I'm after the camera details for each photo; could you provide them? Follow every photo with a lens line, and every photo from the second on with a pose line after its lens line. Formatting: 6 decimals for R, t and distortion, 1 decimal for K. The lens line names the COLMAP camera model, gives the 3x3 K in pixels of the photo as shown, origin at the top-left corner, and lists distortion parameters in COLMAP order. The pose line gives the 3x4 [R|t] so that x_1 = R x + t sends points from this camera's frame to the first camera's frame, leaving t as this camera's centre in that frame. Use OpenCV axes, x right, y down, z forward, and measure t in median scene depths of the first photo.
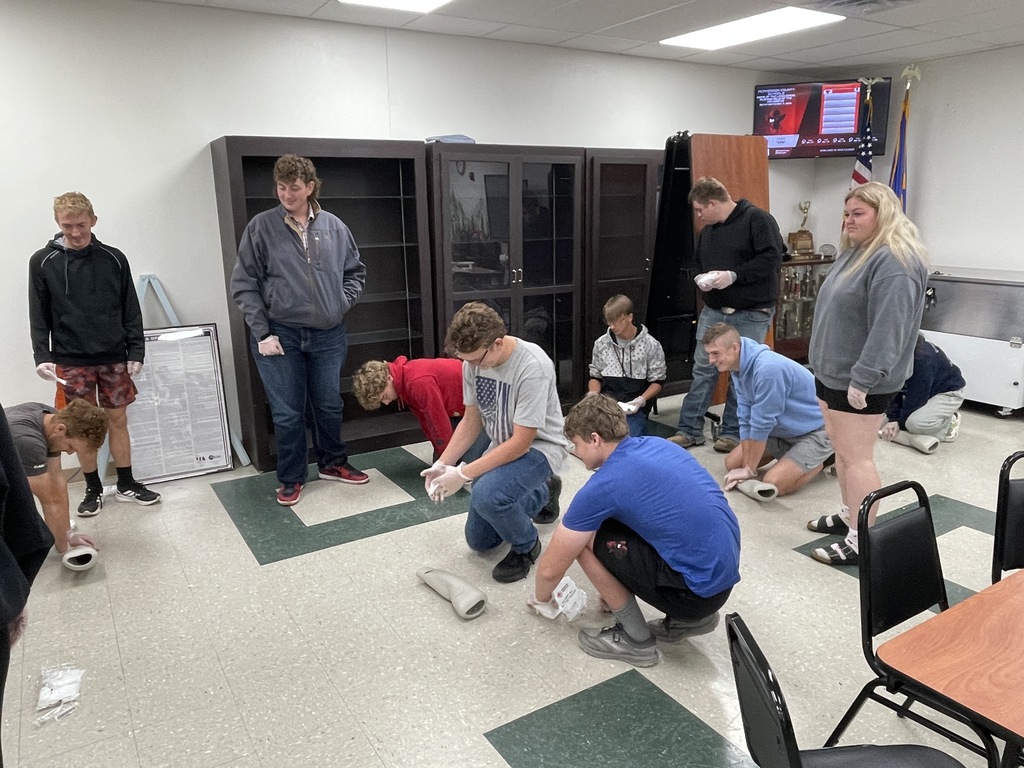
lens RADIAL K [[744.9, 0, 512.0], [0, 744.9, 384.0], [0, 0, 1]] dist [0.031838, -0.057299]
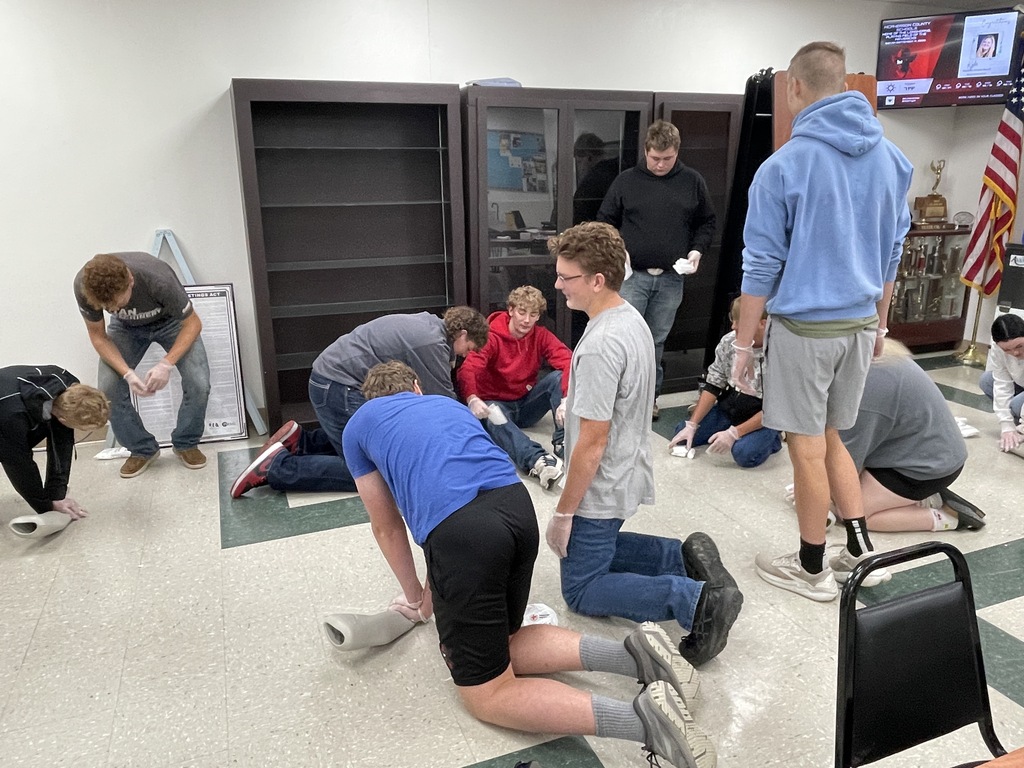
lens RADIAL K [[743.1, 0, 518.4], [0, 743.1, 385.0], [0, 0, 1]] dist [-0.003927, -0.001602]
pose [[0.984058, 0.052300, -0.169982, 0.088893], [-0.045331, 0.997975, 0.044628, -0.007749], [0.171972, -0.036211, 0.984436, 0.095132]]
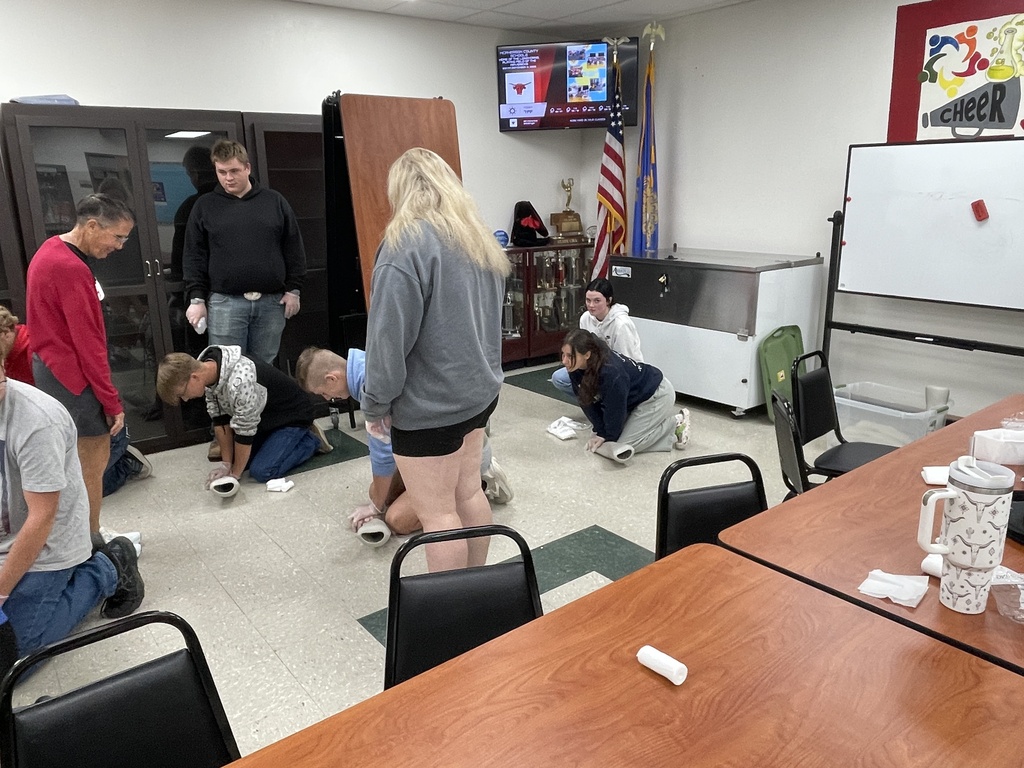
lens RADIAL K [[744.9, 0, 512.0], [0, 744.9, 384.0], [0, 0, 1]] dist [0.031838, -0.057299]
pose [[0.996426, -0.024268, 0.080913, 0.269142], [0.022475, 0.999483, 0.022987, -0.019592], [-0.081429, -0.021086, 0.996456, 0.110401]]
